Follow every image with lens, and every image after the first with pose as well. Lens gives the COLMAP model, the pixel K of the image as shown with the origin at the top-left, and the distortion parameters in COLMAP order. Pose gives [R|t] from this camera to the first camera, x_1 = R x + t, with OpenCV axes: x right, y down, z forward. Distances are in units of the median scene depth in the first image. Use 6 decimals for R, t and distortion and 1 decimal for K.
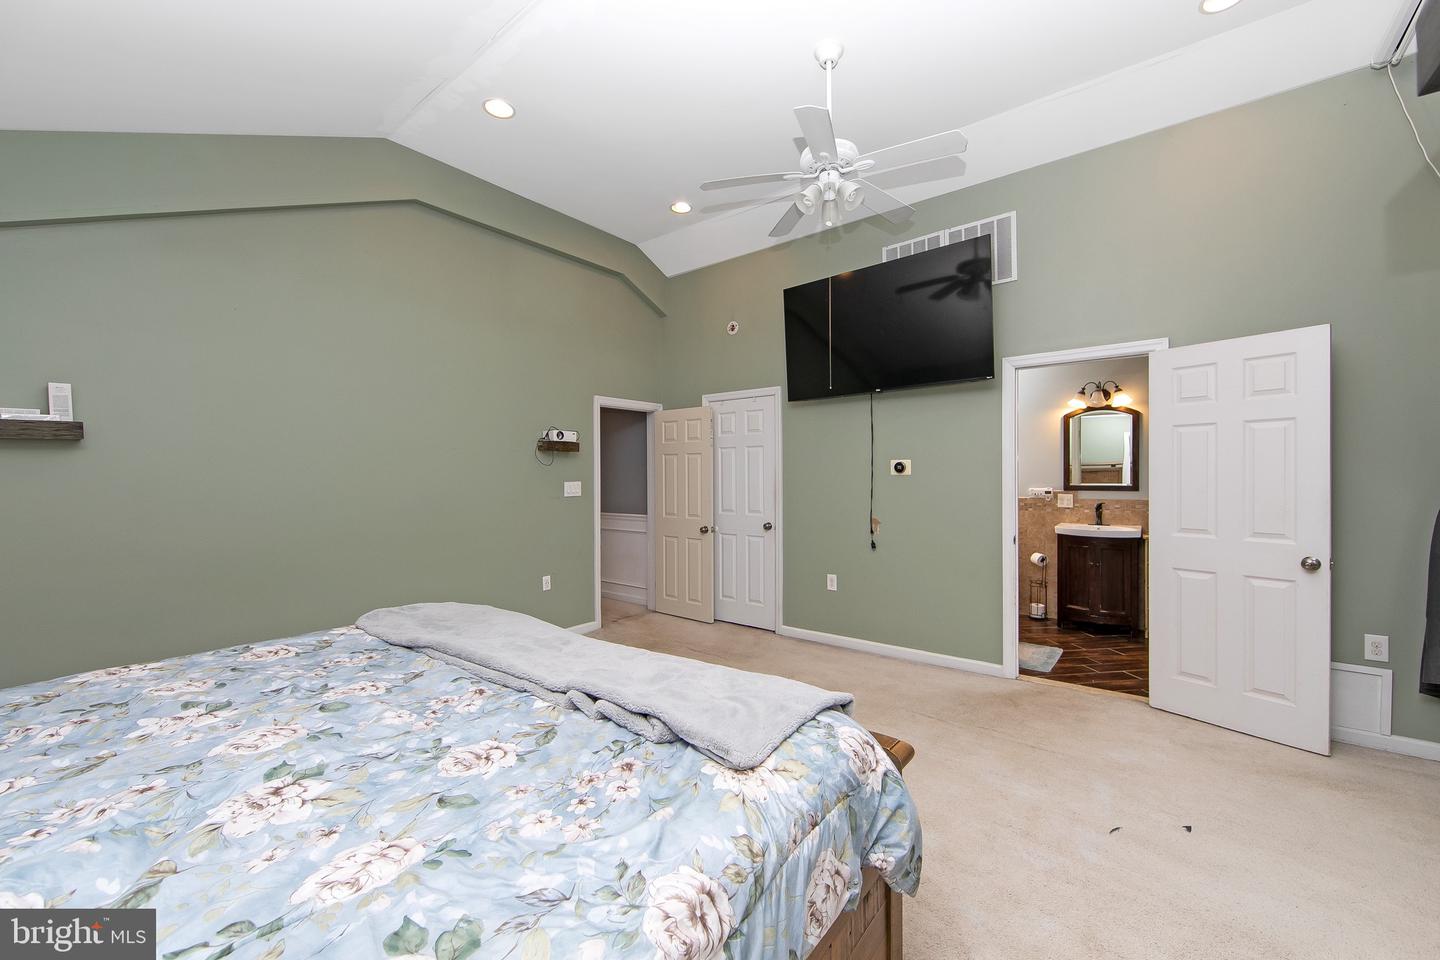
lens RADIAL K [[568.8, 0, 705.1], [0, 568.8, 480.4], [0, 0, 1]] dist [-0.007727, 0.000310]
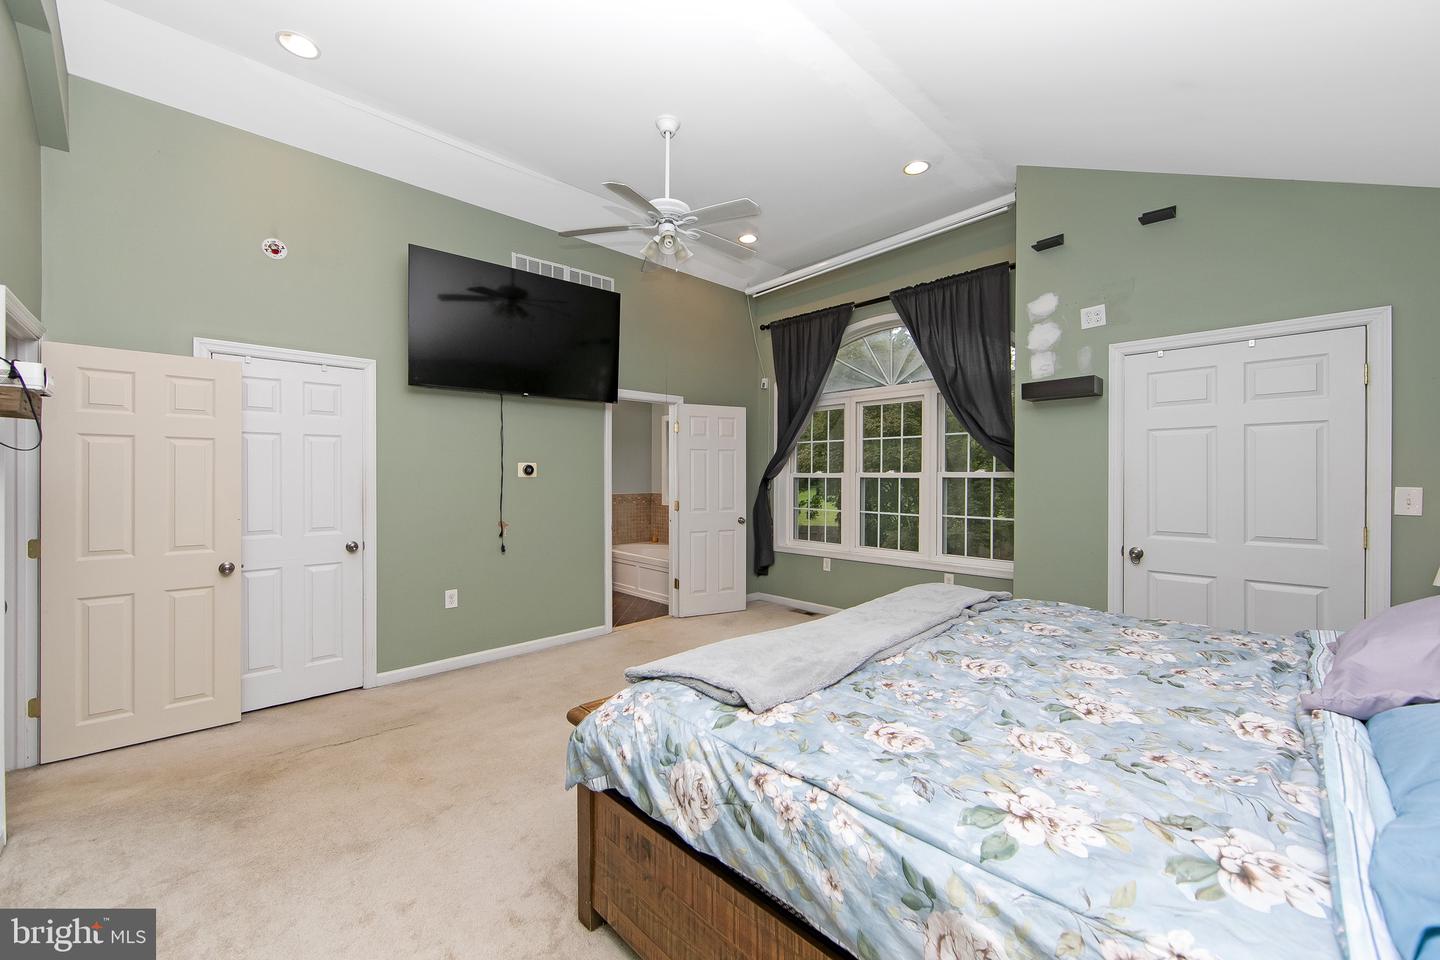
lens RADIAL K [[568.8, 0, 718.4], [0, 568.8, 478.5], [0, 0, 1]] dist [-0.007727, 0.000310]
pose [[0.121026, 0.006099, 0.992631, -0.644572], [0.012309, 0.999895, -0.007644, 0.005060], [-0.992573, 0.013143, 0.120938, 0.515892]]
